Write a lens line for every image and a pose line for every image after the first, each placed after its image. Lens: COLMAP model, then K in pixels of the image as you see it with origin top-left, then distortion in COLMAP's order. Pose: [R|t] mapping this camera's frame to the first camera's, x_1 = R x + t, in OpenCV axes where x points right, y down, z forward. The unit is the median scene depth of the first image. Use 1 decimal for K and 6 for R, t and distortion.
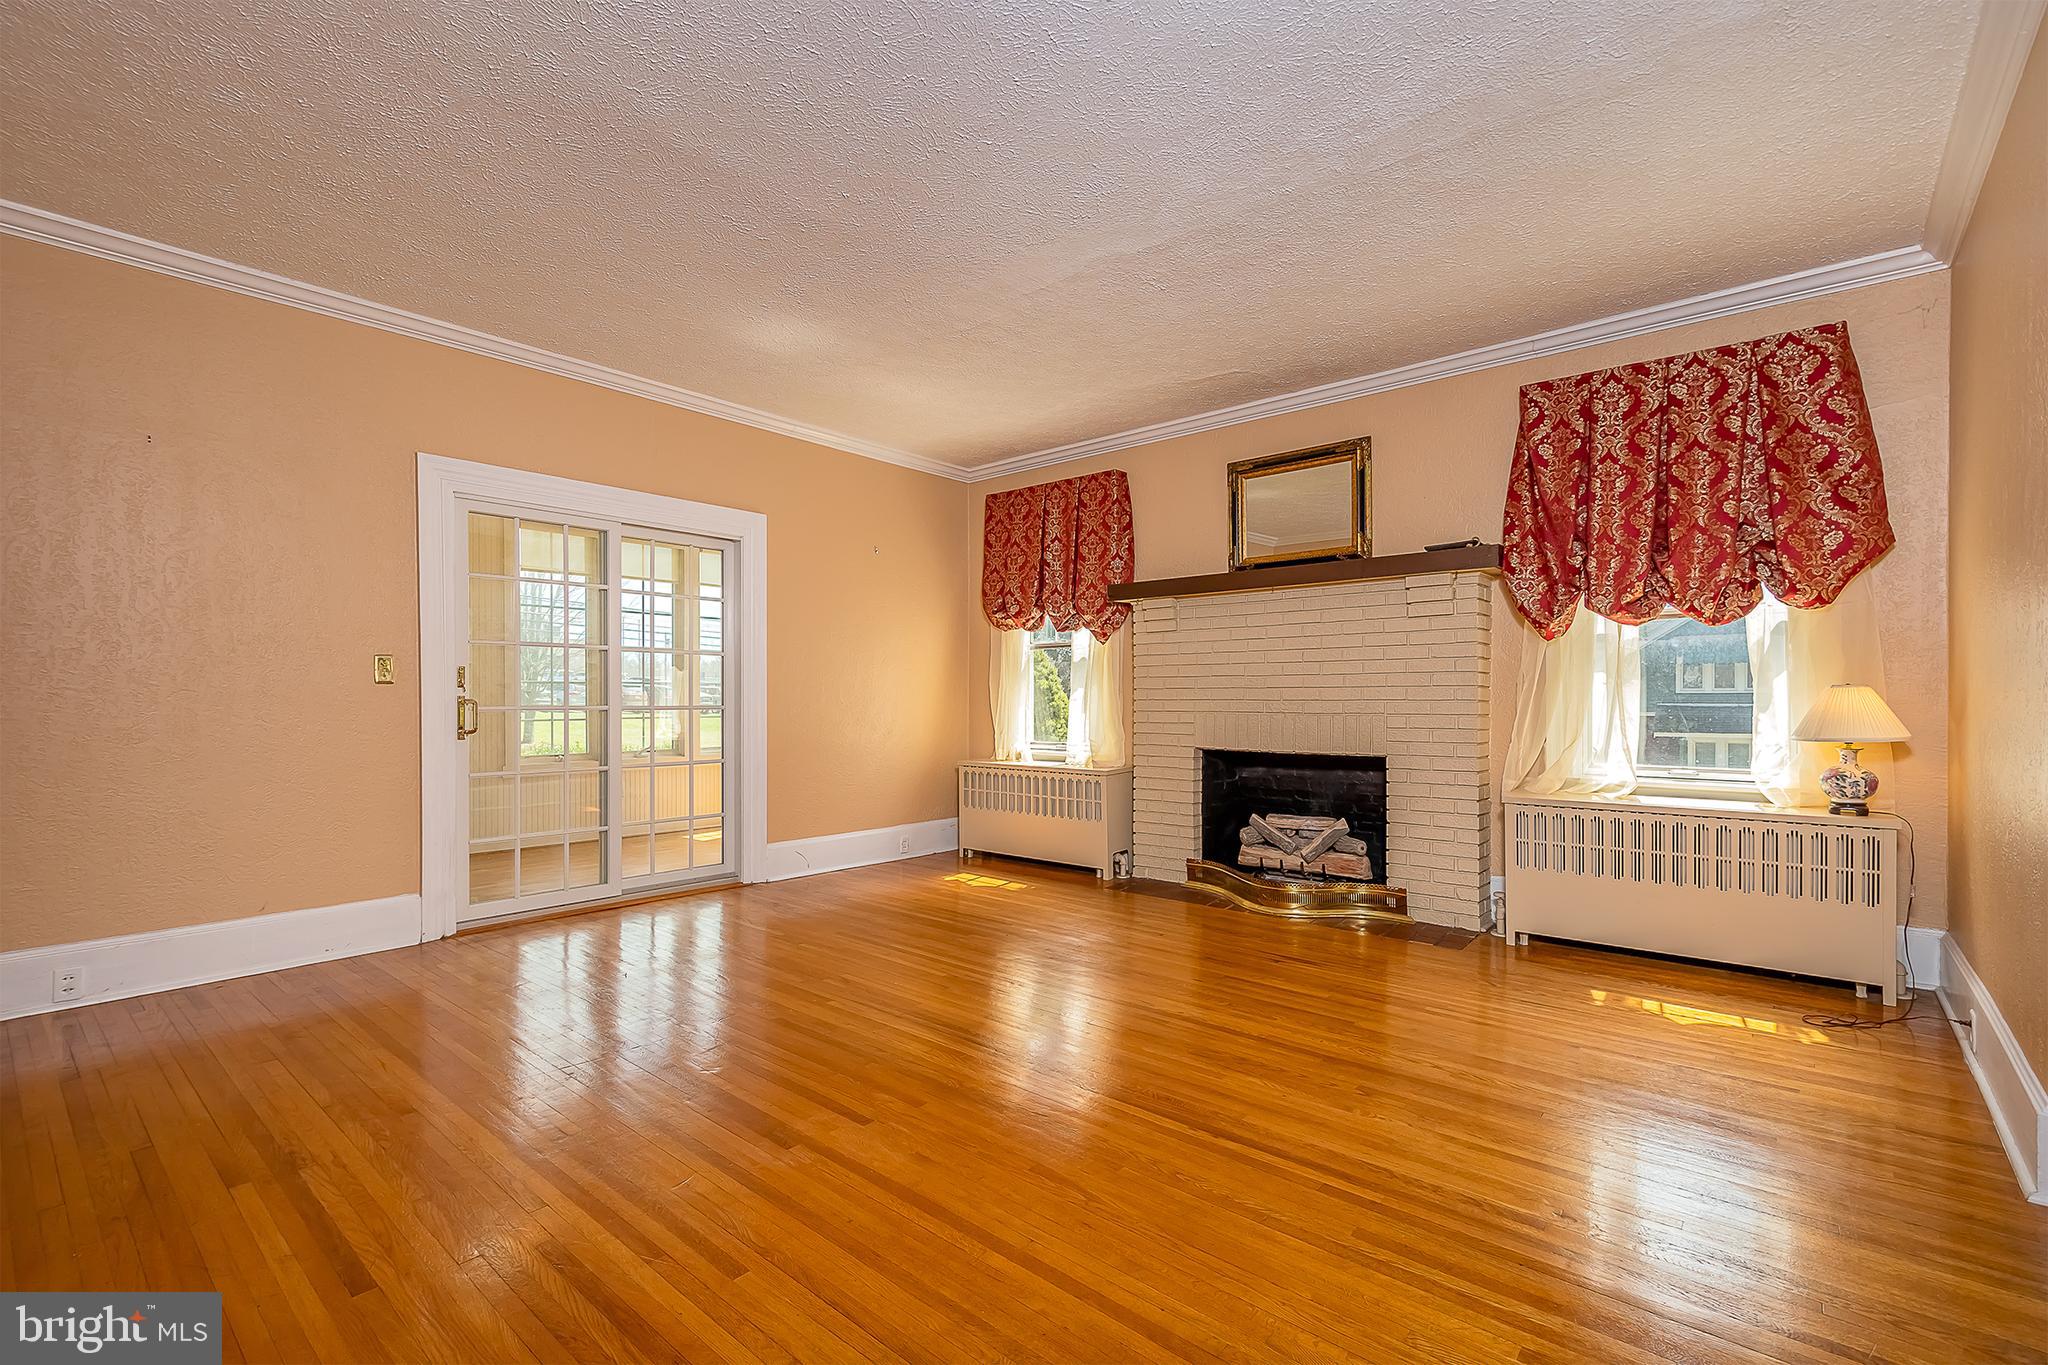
lens RADIAL K [[911.8, 0, 1025.1], [0, 911.8, 691.5], [0, 0, 1]] dist [0.009556, -0.001720]
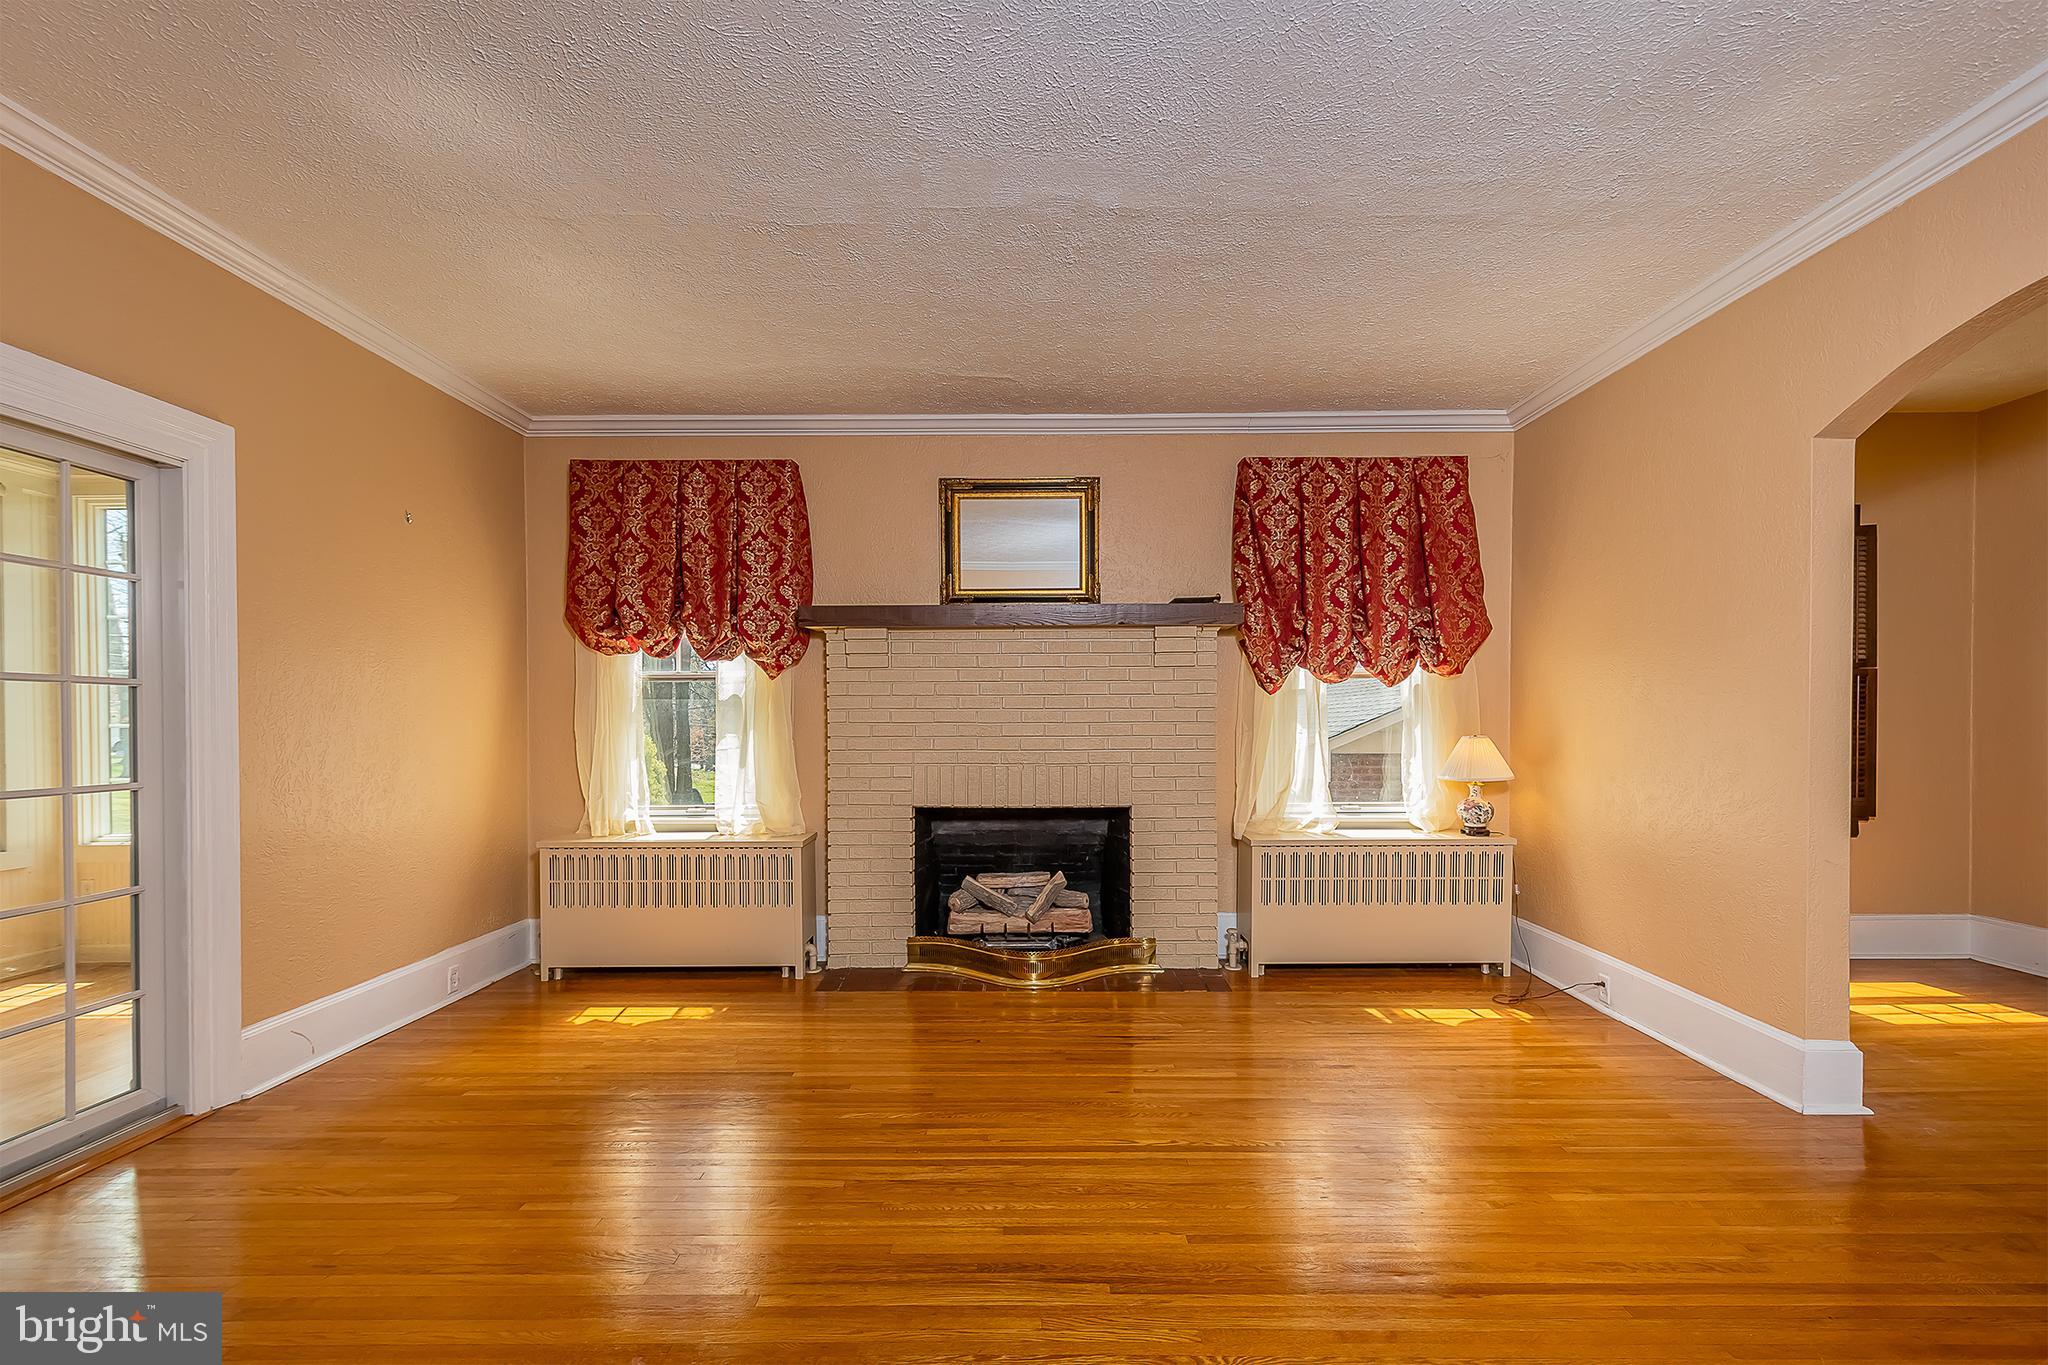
lens RADIAL K [[911.8, 0, 1037.6], [0, 911.8, 730.4], [0, 0, 1]] dist [0.009556, -0.001720]
pose [[0.756884, -0.006763, 0.653514, -0.283057], [-0.002726, 0.999905, 0.013505, -0.021240], [-0.653544, -0.012003, 0.756794, 0.280406]]
